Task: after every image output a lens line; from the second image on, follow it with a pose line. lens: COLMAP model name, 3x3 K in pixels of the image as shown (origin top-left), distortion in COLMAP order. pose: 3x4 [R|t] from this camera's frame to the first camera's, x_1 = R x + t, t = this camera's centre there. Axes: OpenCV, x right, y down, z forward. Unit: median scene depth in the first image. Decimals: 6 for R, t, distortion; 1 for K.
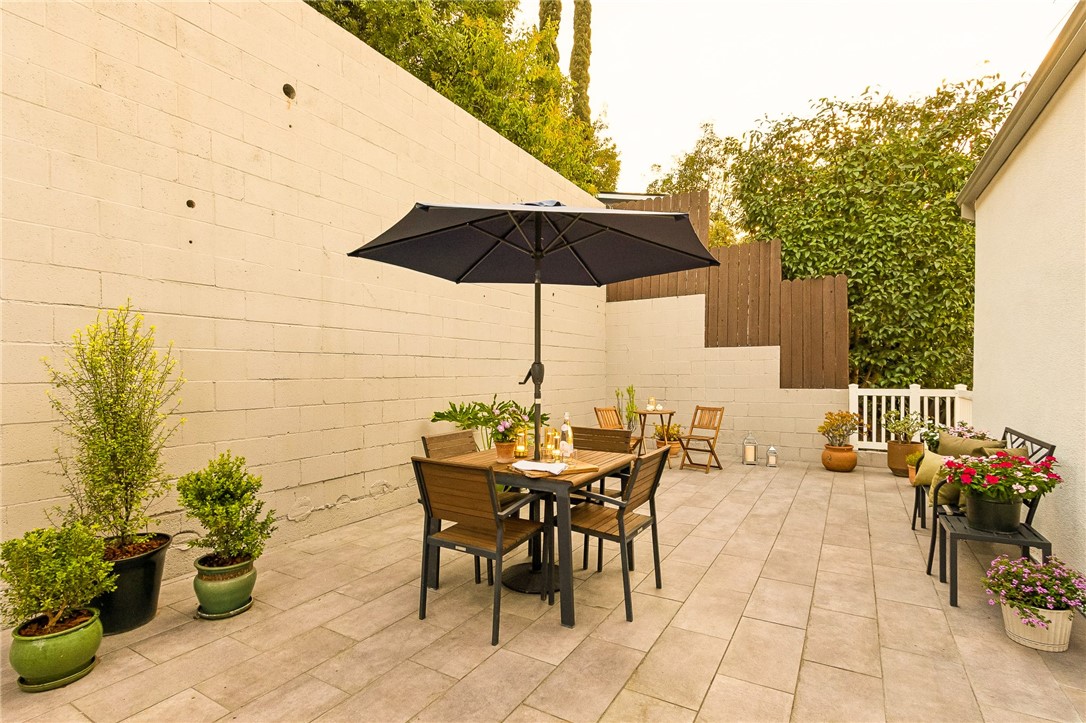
lens RADIAL K [[519.3, 0, 545.4], [0, 519.3, 372.6], [0, 0, 1]] dist [0.006004, -0.000452]
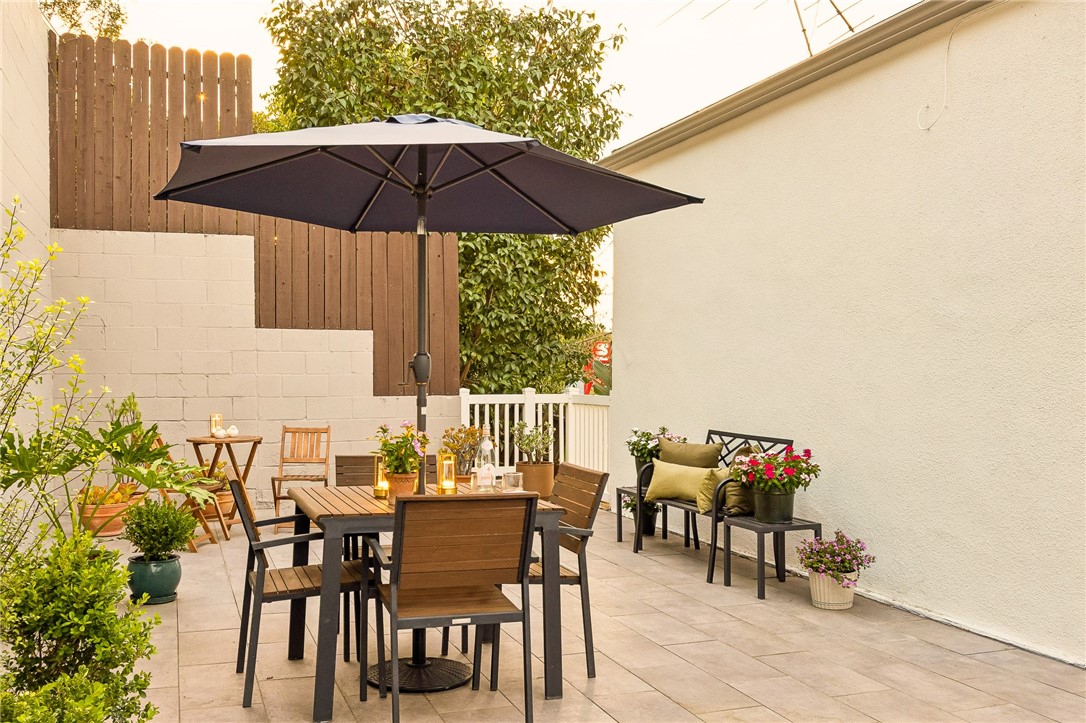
lens RADIAL K [[1053.0, 0, 546.9], [0, 1053.0, 369.5], [0, 0, 1]] dist [0.008131, 0.000000]
pose [[0.629118, 0.006343, 0.777284, -0.469017], [-0.005716, 0.999977, -0.003533, 0.000623], [-0.777289, -0.002220, 0.629140, 0.000891]]
